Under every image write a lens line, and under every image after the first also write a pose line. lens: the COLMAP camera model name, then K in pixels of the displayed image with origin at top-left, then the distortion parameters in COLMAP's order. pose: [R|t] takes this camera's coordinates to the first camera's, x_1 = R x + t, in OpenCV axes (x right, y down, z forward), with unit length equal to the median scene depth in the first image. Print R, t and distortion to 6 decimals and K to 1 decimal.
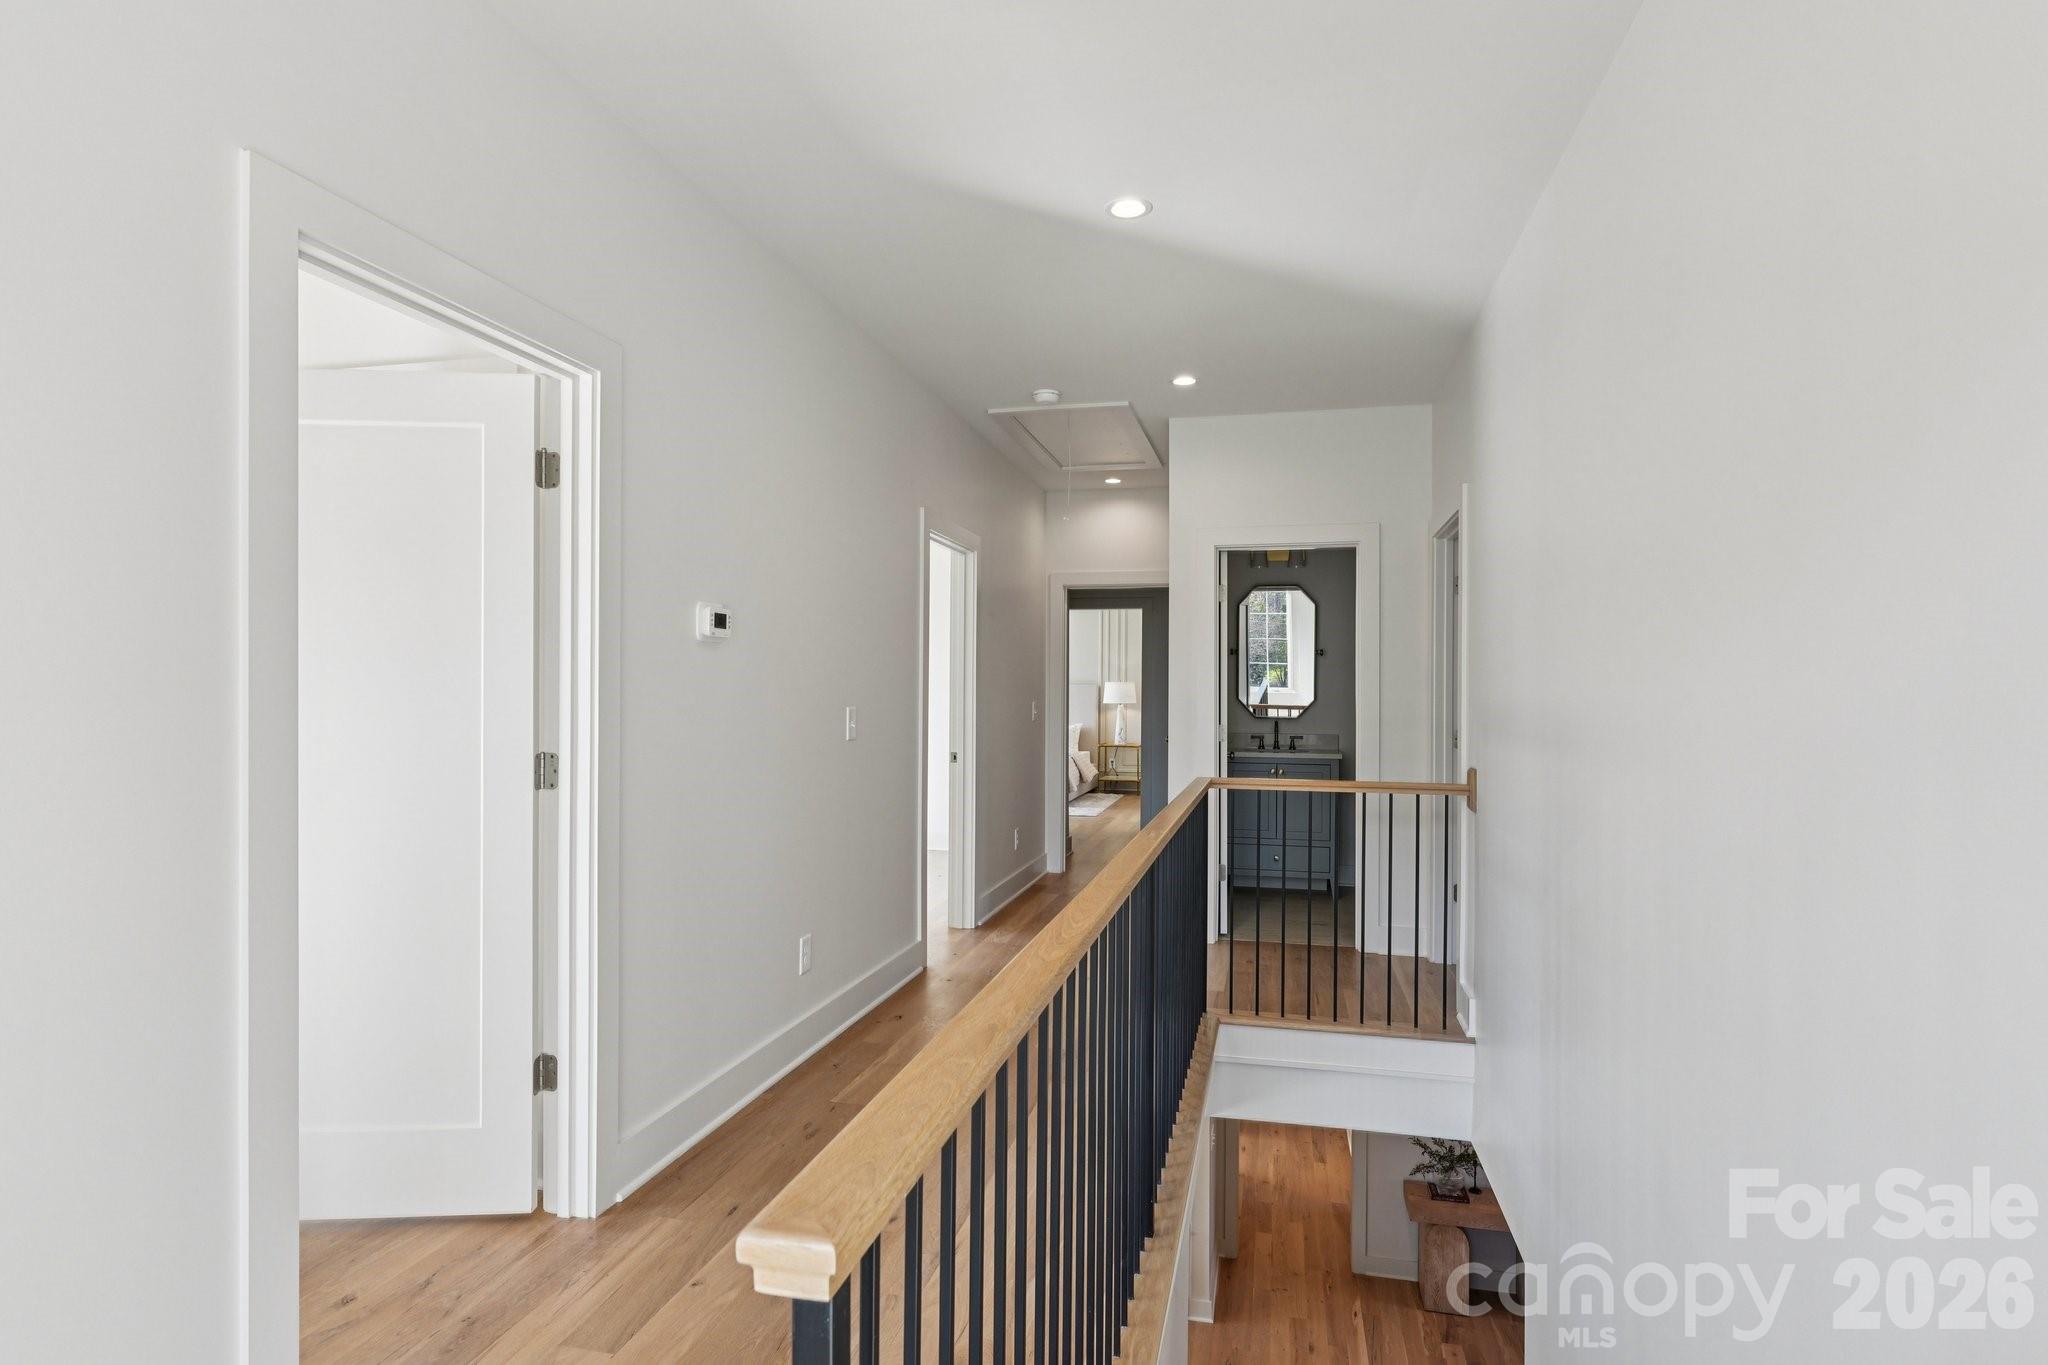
lens RADIAL K [[1061.6, 0, 1024.4], [0, 1061.6, 684.9], [0, 0, 1]] dist [-0.004013, 0.001989]
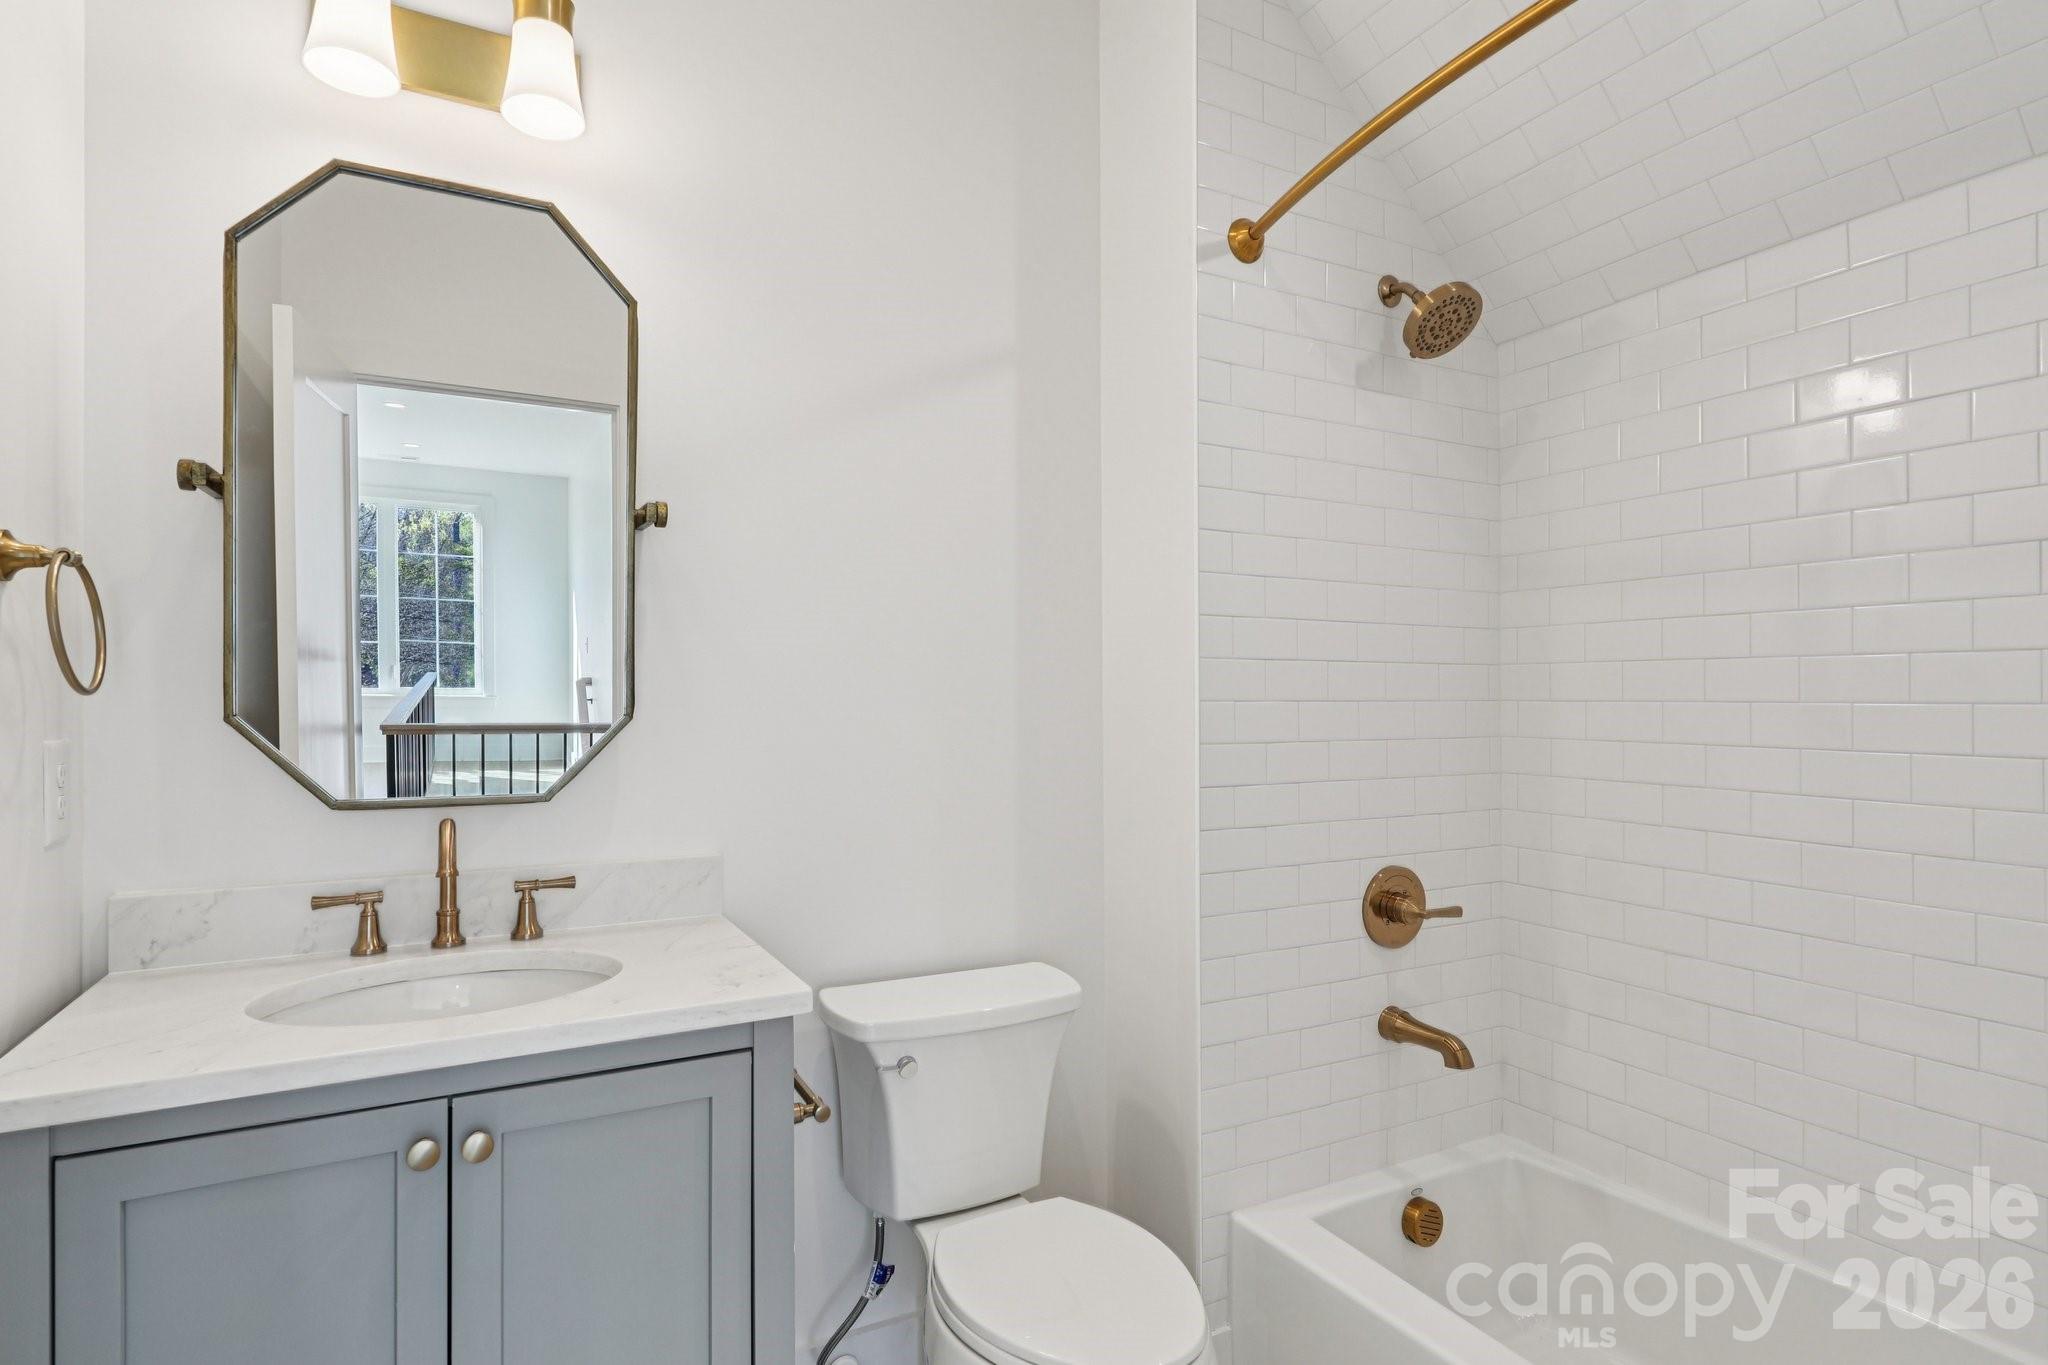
lens RADIAL K [[1061.6, 0, 1023.3], [0, 1061.6, 691.0], [0, 0, 1]] dist [-0.004013, 0.001989]
pose [[0.748434, -0.006038, 0.663181, 0.178946], [0.007115, 0.999974, 0.001075, 0.008330], [-0.663171, 0.003914, 0.748458, 0.746755]]
